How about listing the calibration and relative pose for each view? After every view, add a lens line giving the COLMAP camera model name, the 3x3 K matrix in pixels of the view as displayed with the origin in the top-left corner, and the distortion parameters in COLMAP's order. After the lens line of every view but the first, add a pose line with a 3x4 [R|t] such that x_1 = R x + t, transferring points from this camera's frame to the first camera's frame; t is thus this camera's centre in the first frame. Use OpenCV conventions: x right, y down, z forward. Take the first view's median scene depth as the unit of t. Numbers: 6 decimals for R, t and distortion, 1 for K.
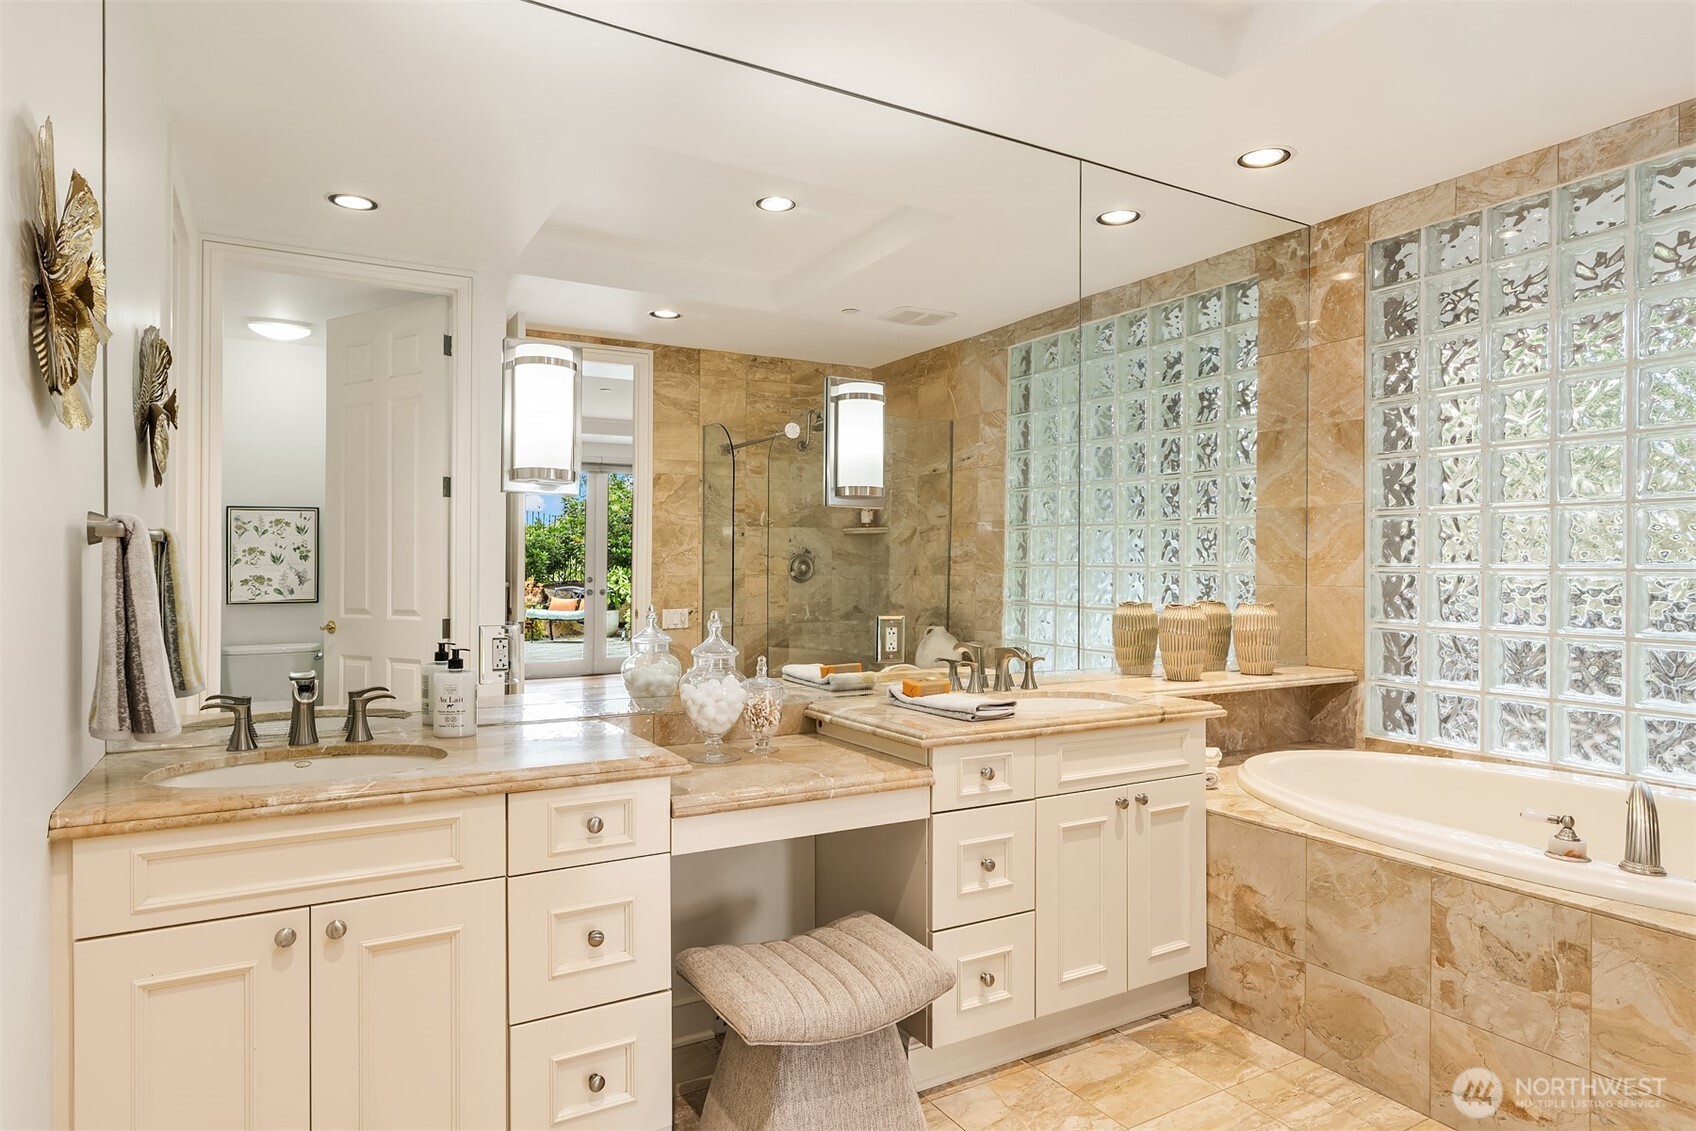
lens RADIAL K [[1015.5, 0, 846.2], [0, 1015.5, 572.5], [0, 0, 1]] dist [0.003701, -0.003050]
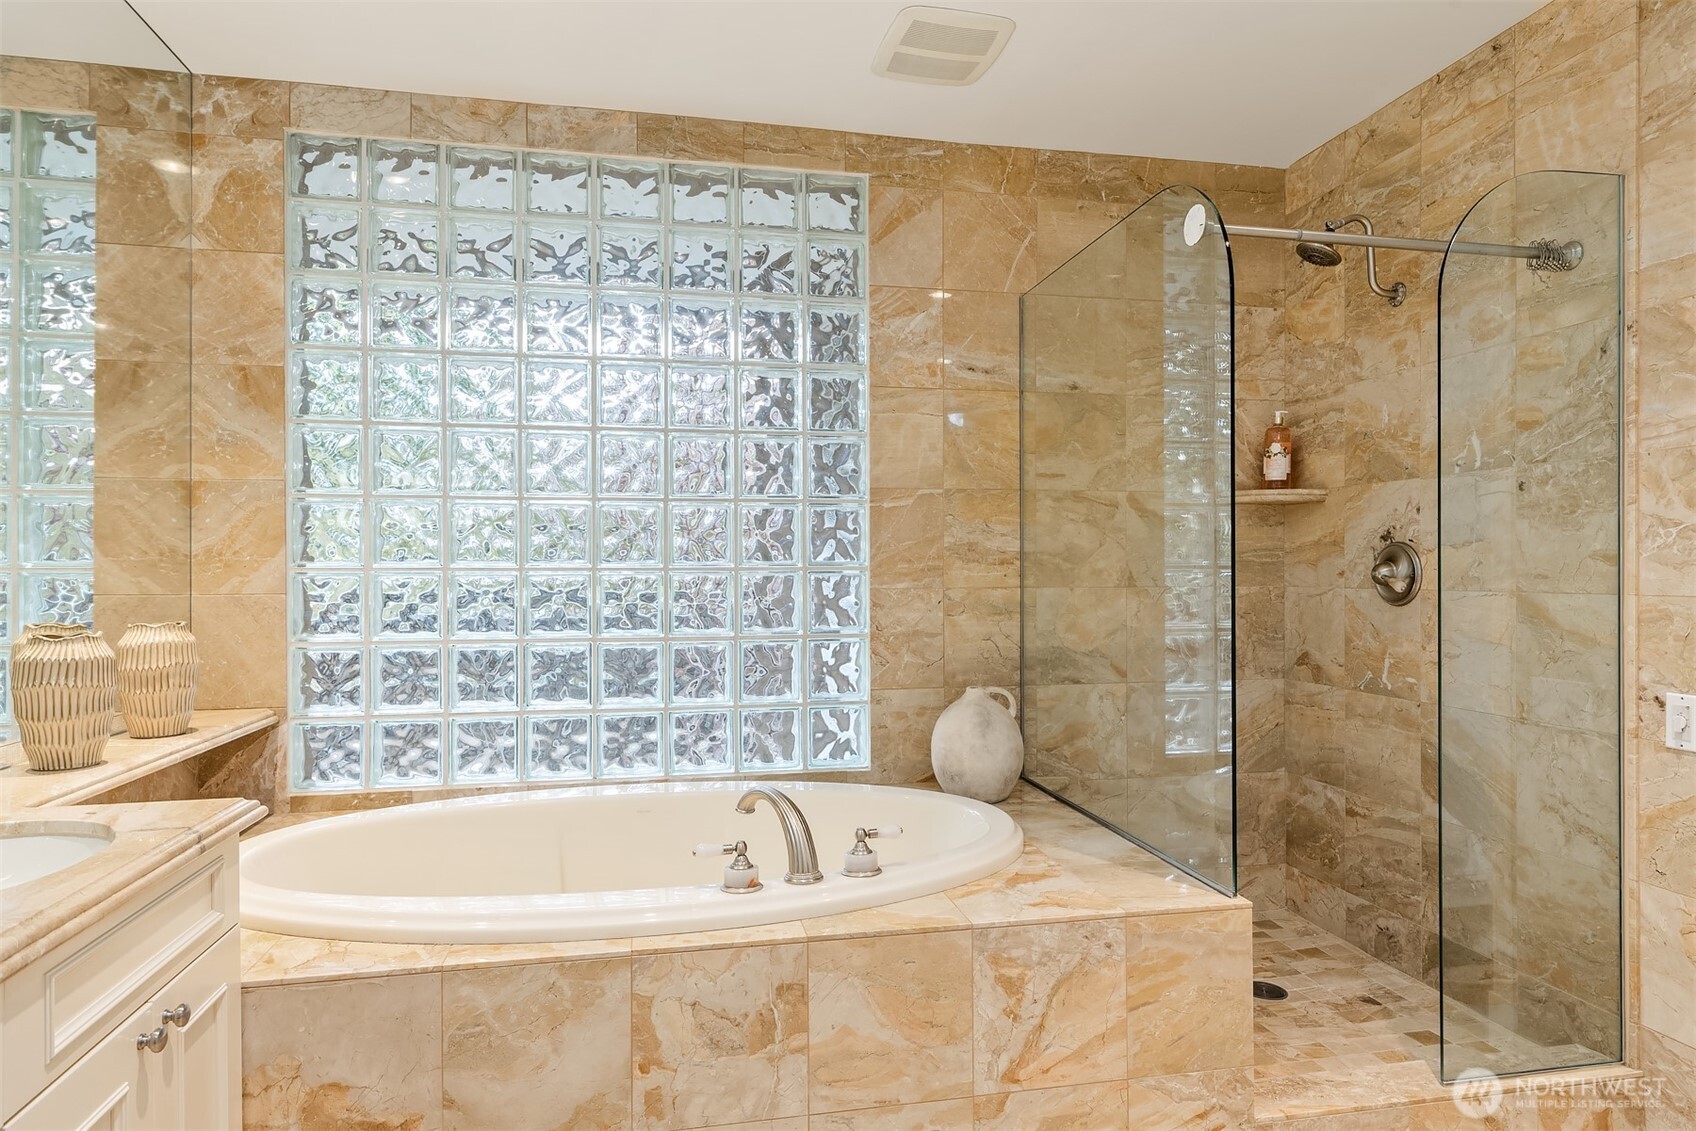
lens RADIAL K [[1015.5, 0, 840.5], [0, 1015.5, 570.0], [0, 0, 1]] dist [0.003701, -0.003050]
pose [[0.302370, -0.003474, 0.953184, -0.078199], [0.007284, 0.999973, 0.001334, -0.001340], [-0.953163, 0.006539, 0.302387, 0.413547]]
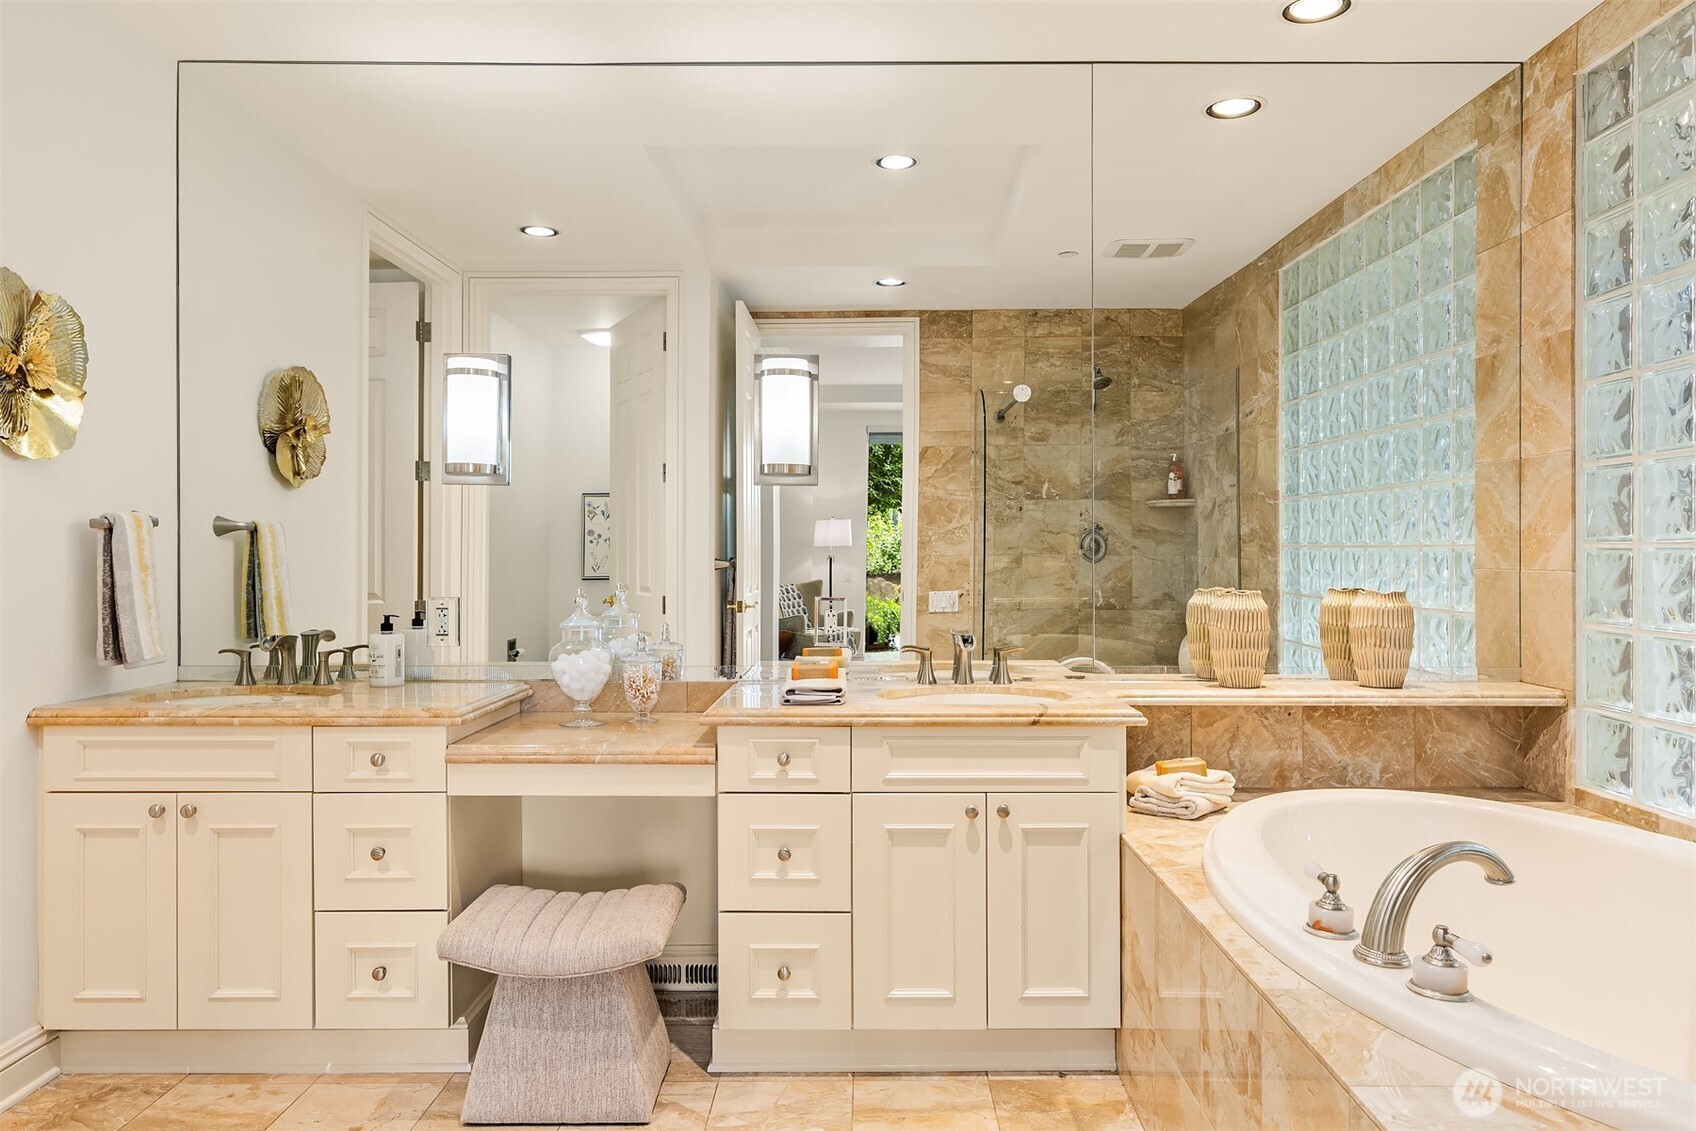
lens RADIAL K [[1174.0, 0, 846.1], [0, 1174.0, 548.2], [0, 0, 1]] dist [-0.000002, 0.013100]
pose [[0.849892, -0.003094, -0.526948, 0.539846], [0.001199, 0.999992, -0.003938, 0.001203], [0.526955, 0.002716, 0.849889, 0.056944]]
